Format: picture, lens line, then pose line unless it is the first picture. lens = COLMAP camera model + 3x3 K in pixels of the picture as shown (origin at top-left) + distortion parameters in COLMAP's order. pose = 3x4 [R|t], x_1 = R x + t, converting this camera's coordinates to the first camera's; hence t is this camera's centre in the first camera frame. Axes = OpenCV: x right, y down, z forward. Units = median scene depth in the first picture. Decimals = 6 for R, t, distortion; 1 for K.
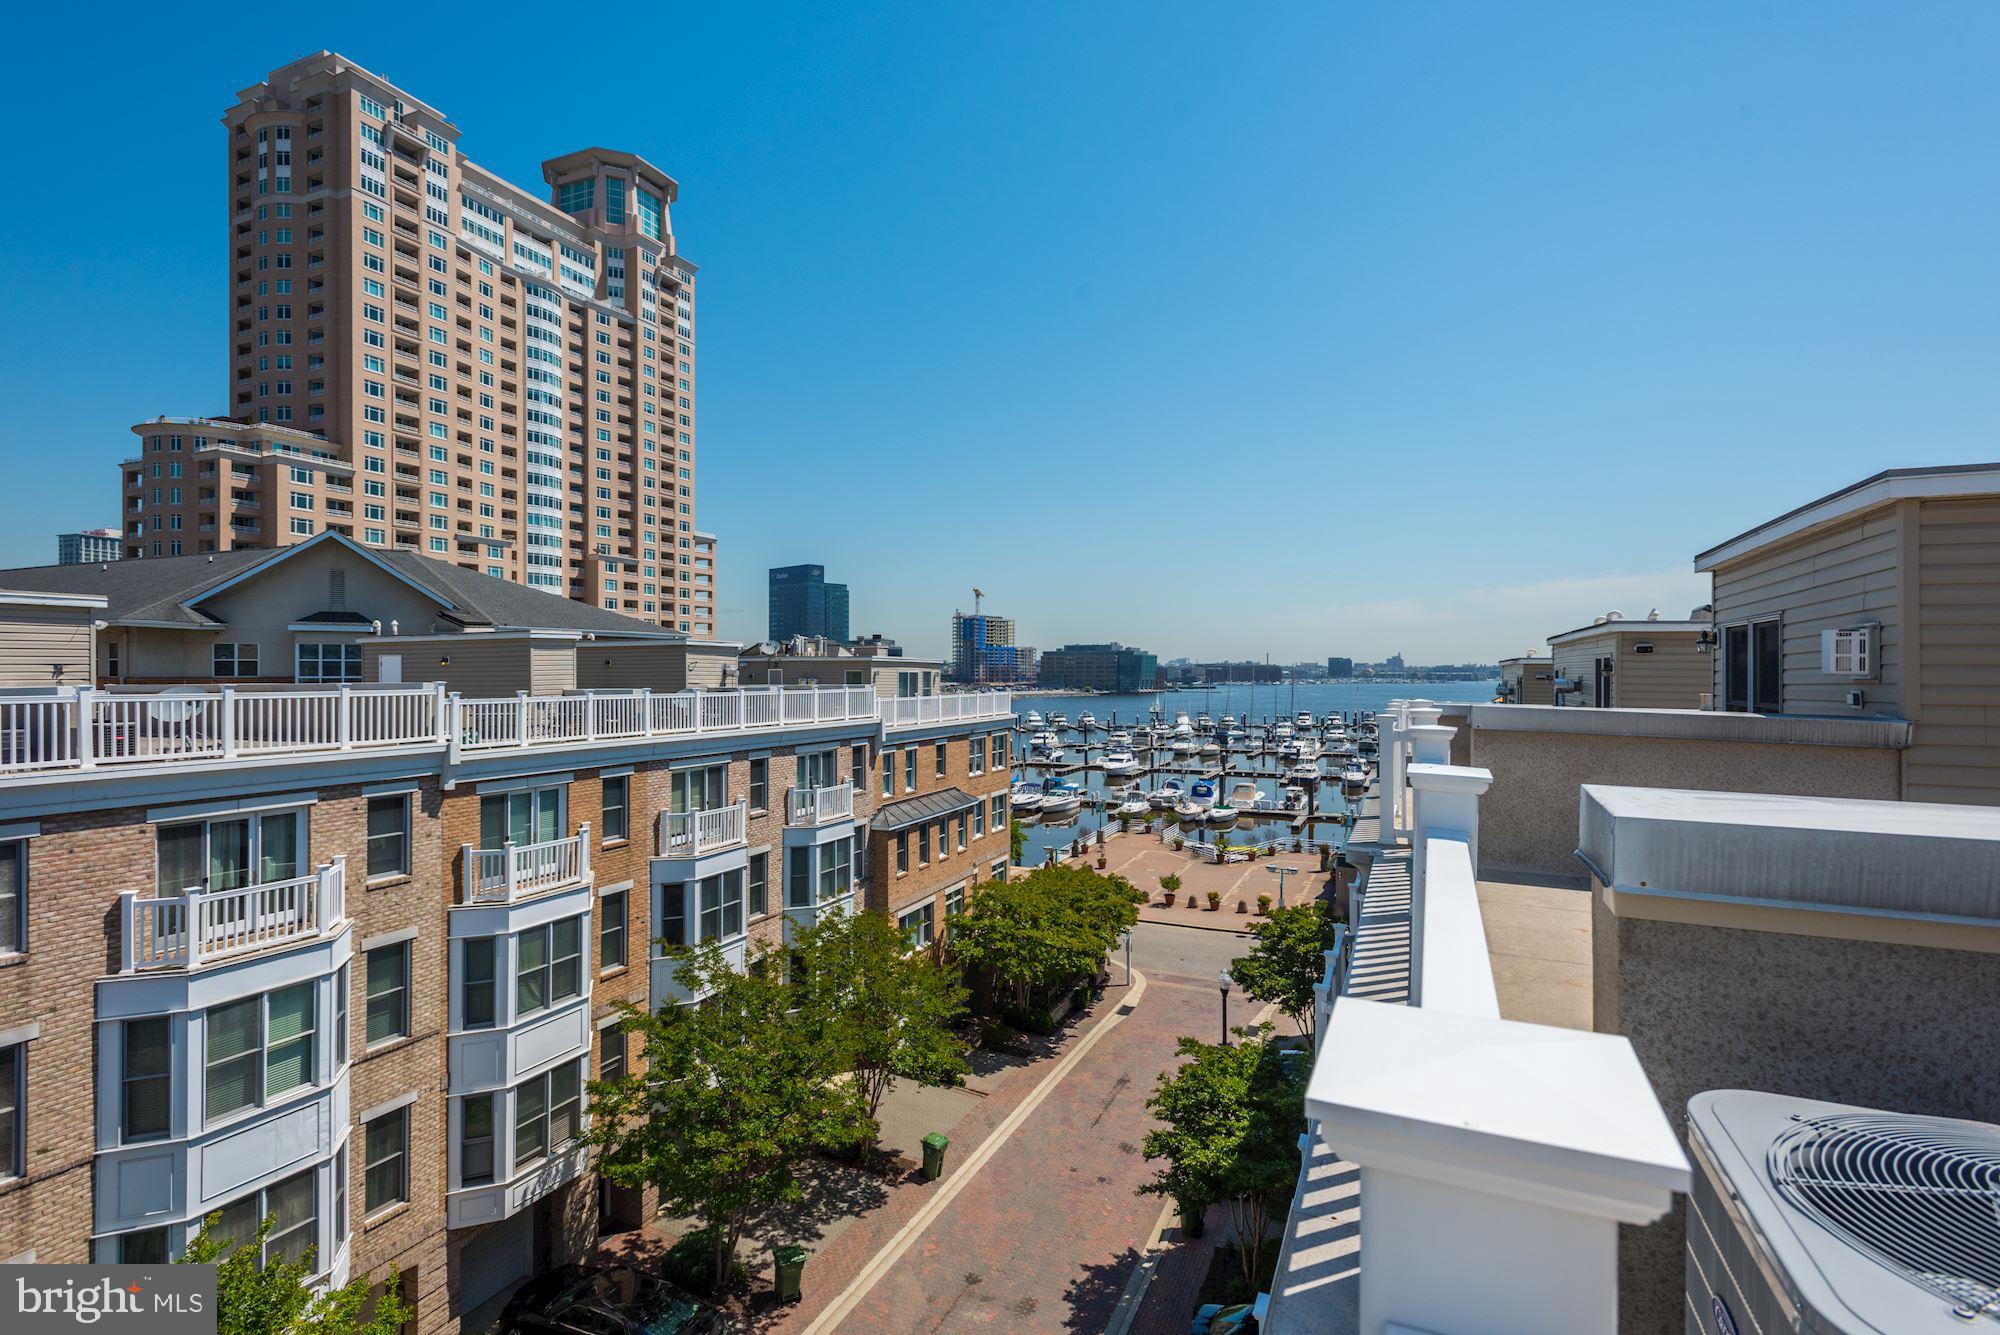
lens RADIAL K [[932.6, 0, 1005.2], [0, 932.6, 669.9], [0, 0, 1]] dist [0.026293, -0.010916]
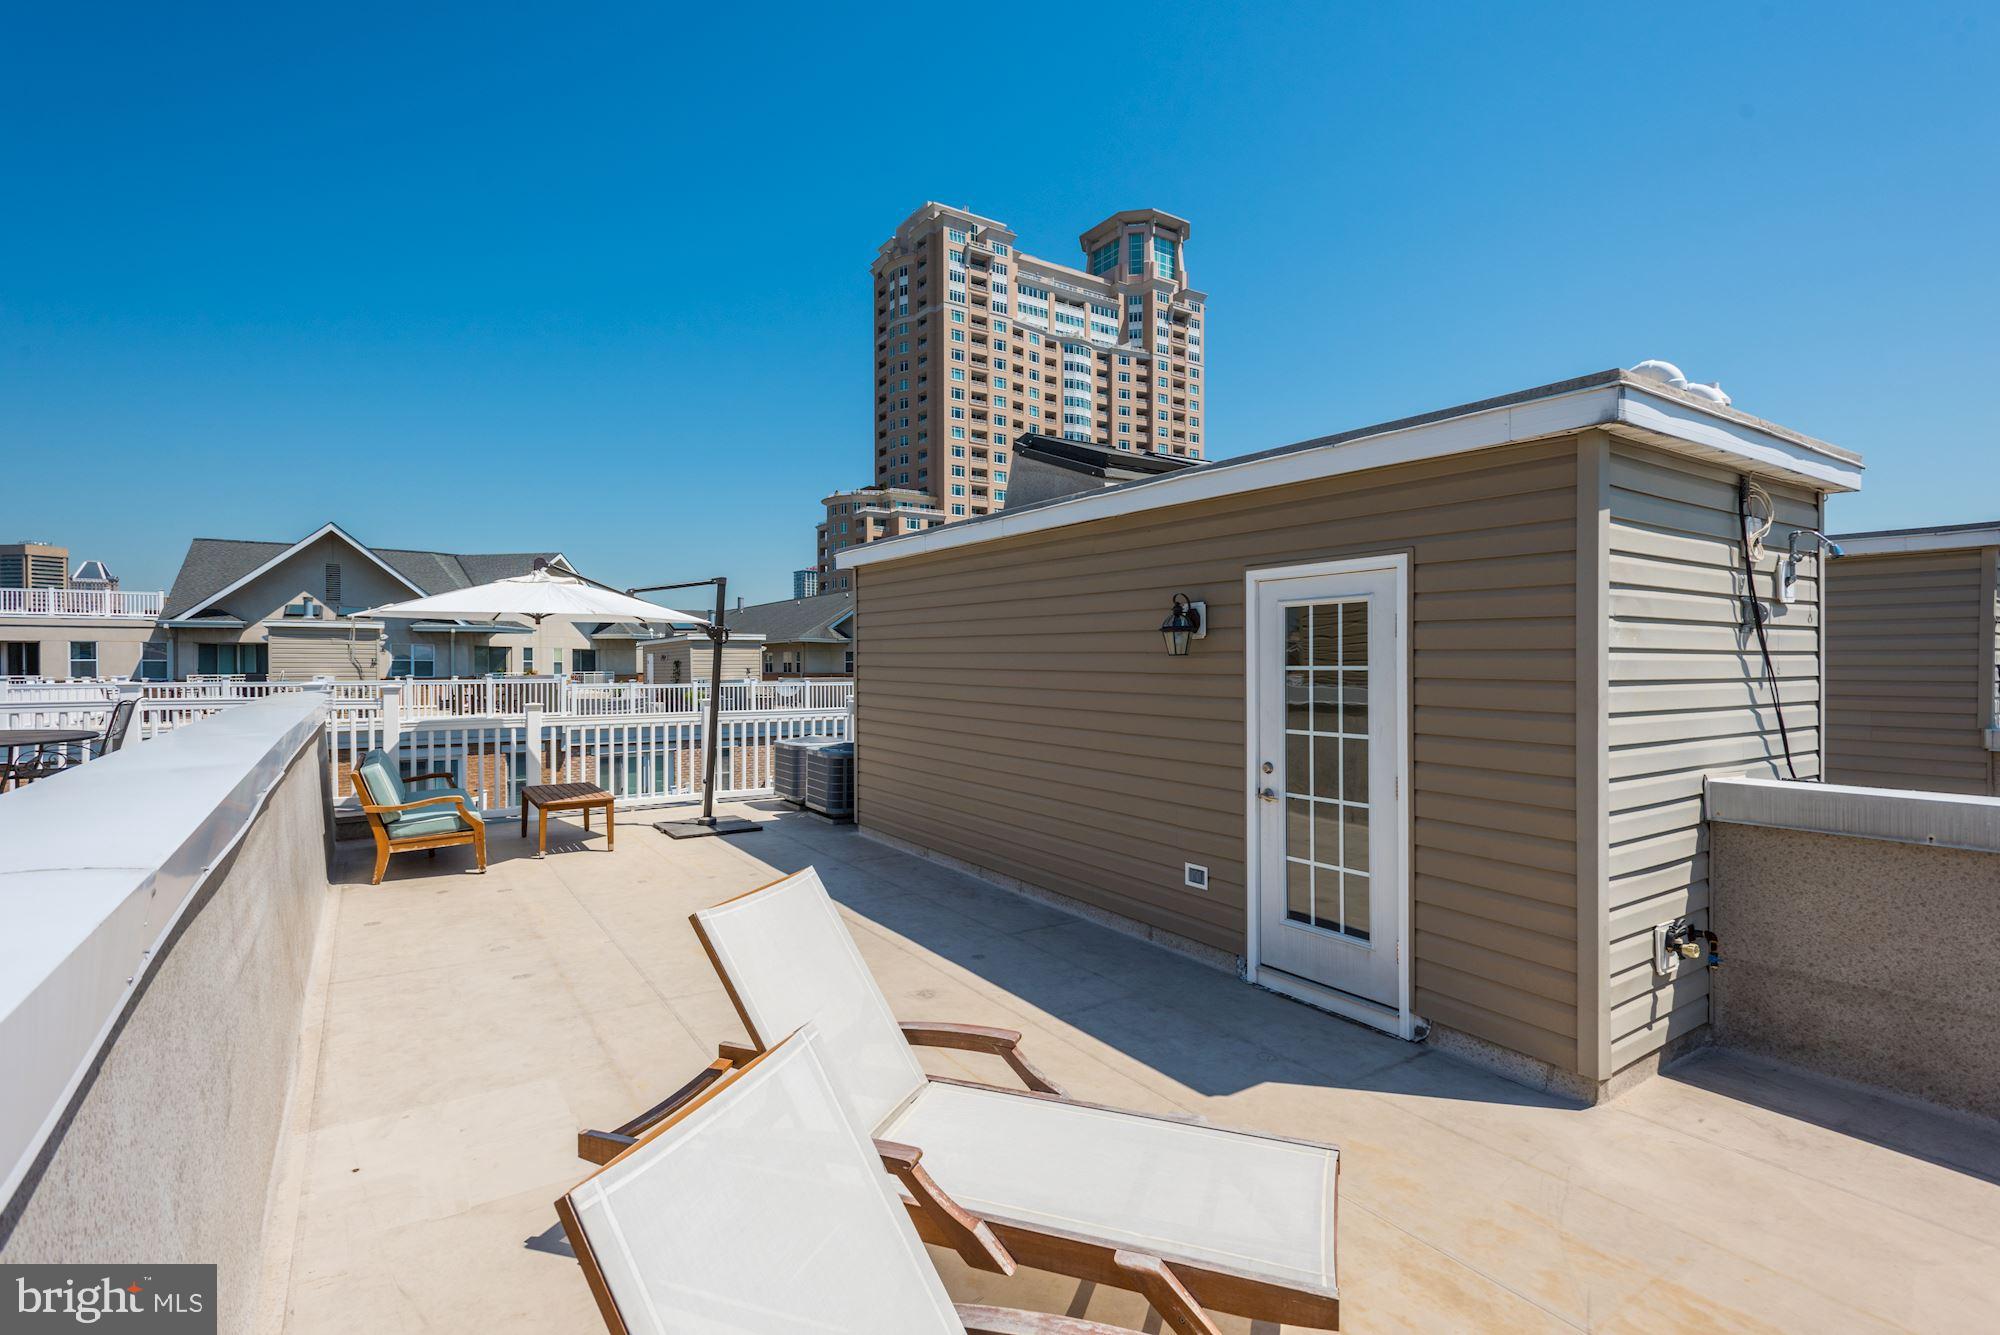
lens RADIAL K [[941.2, 0, 1005.5], [0, 941.2, 667.0], [0, 0, 1]] dist [0.018306, -0.000248]
pose [[0.842872, -0.002318, -0.538108, 0.084886], [0.003607, 0.999993, 0.001343, -0.001283], [0.538101, -0.003073, 0.842875, -0.062938]]
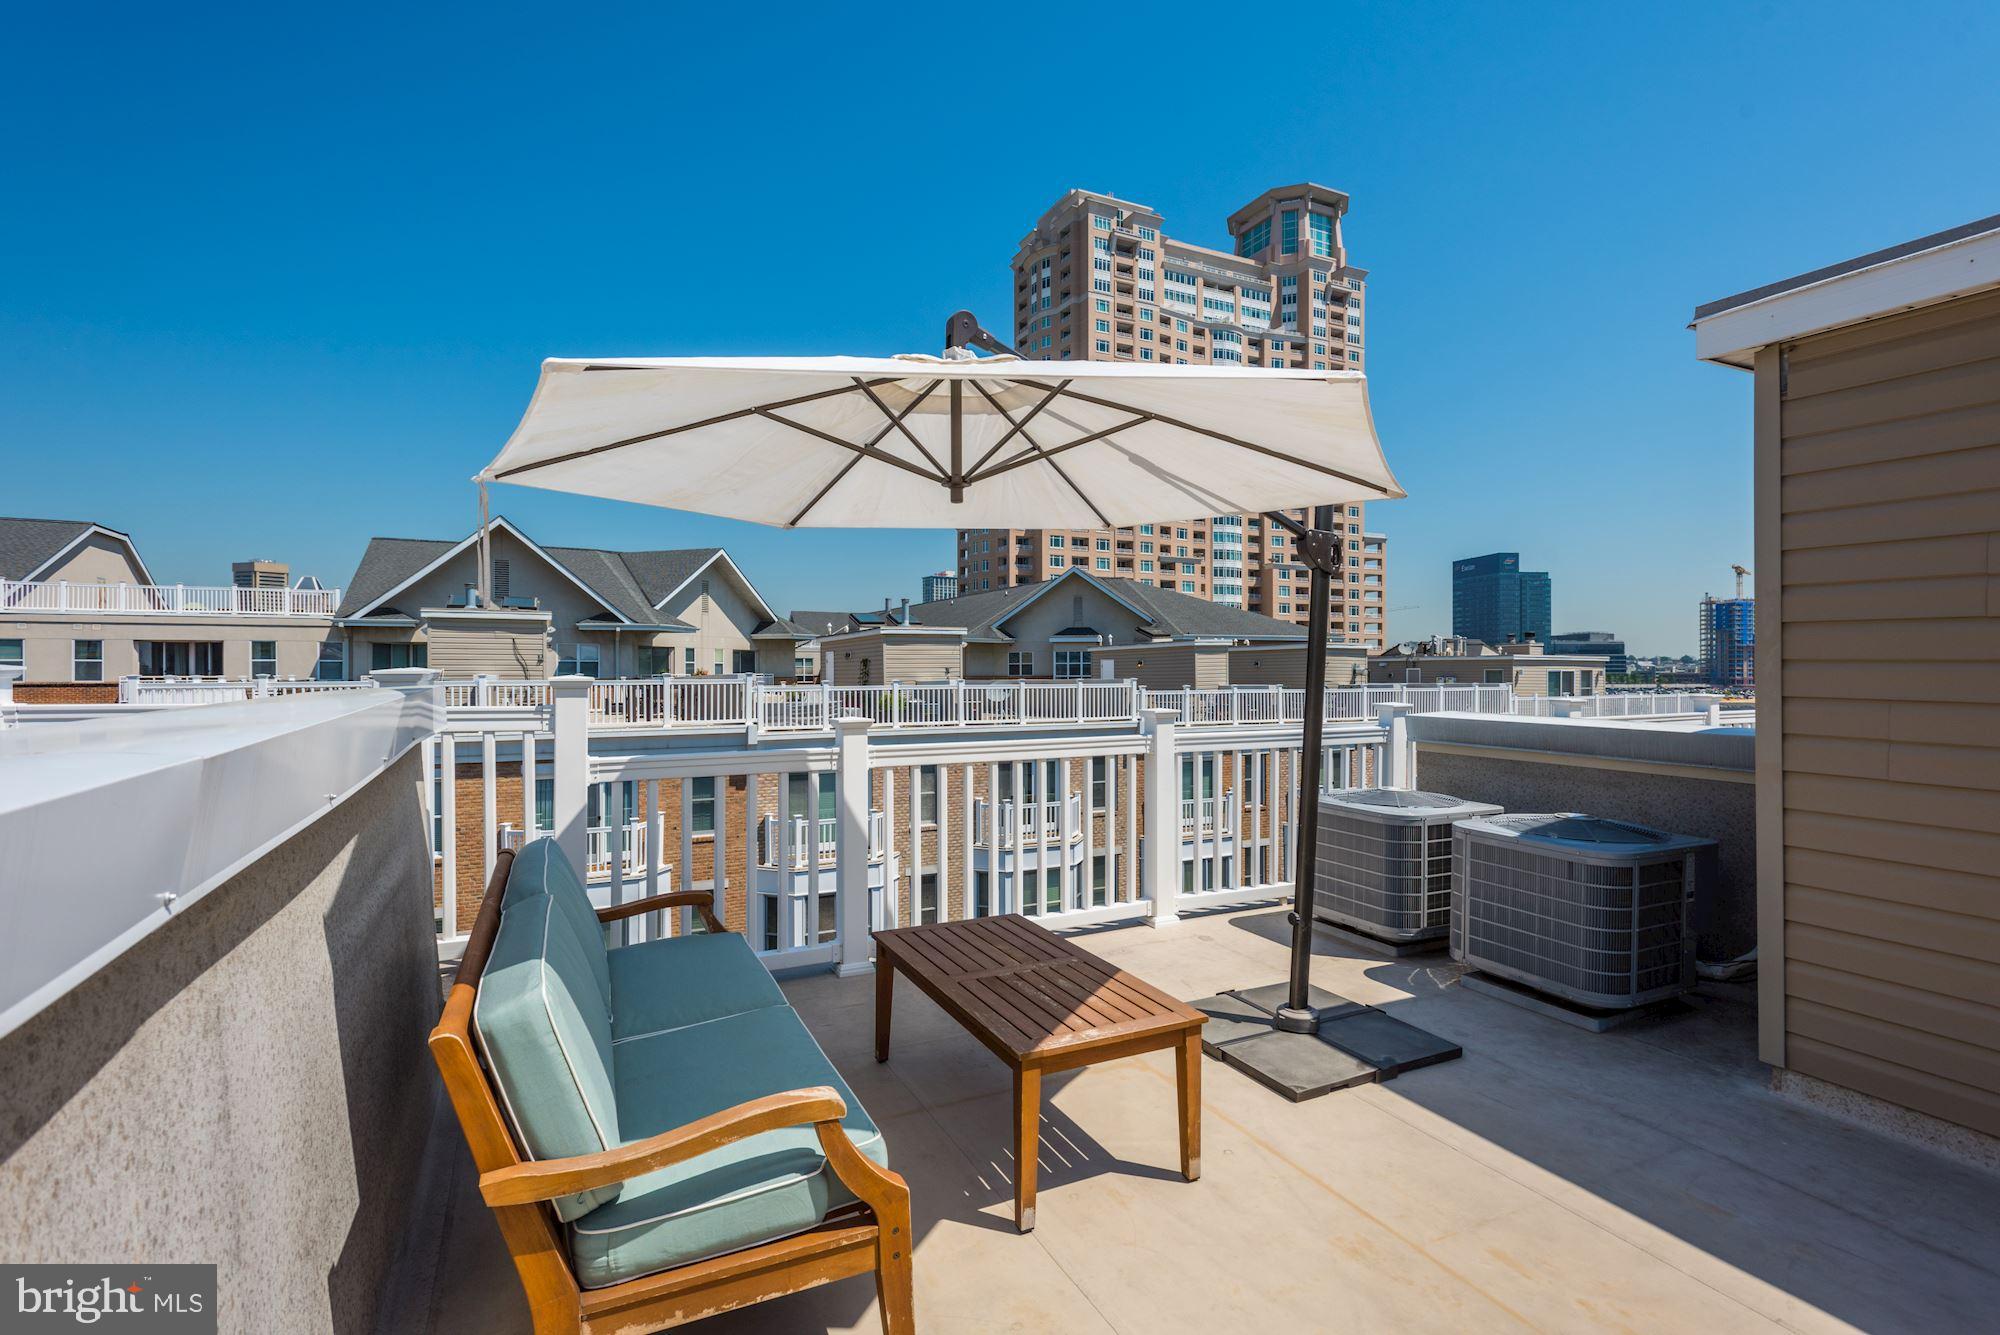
lens RADIAL K [[932.6, 0, 1005.2], [0, 932.6, 669.9], [0, 0, 1]] dist [0.026293, -0.010916]
pose [[0.767201, -0.003157, -0.641399, 0.027821], [0.003331, 0.999994, -0.000938, 0.000113], [0.641398, -0.001417, 0.767207, -0.037523]]
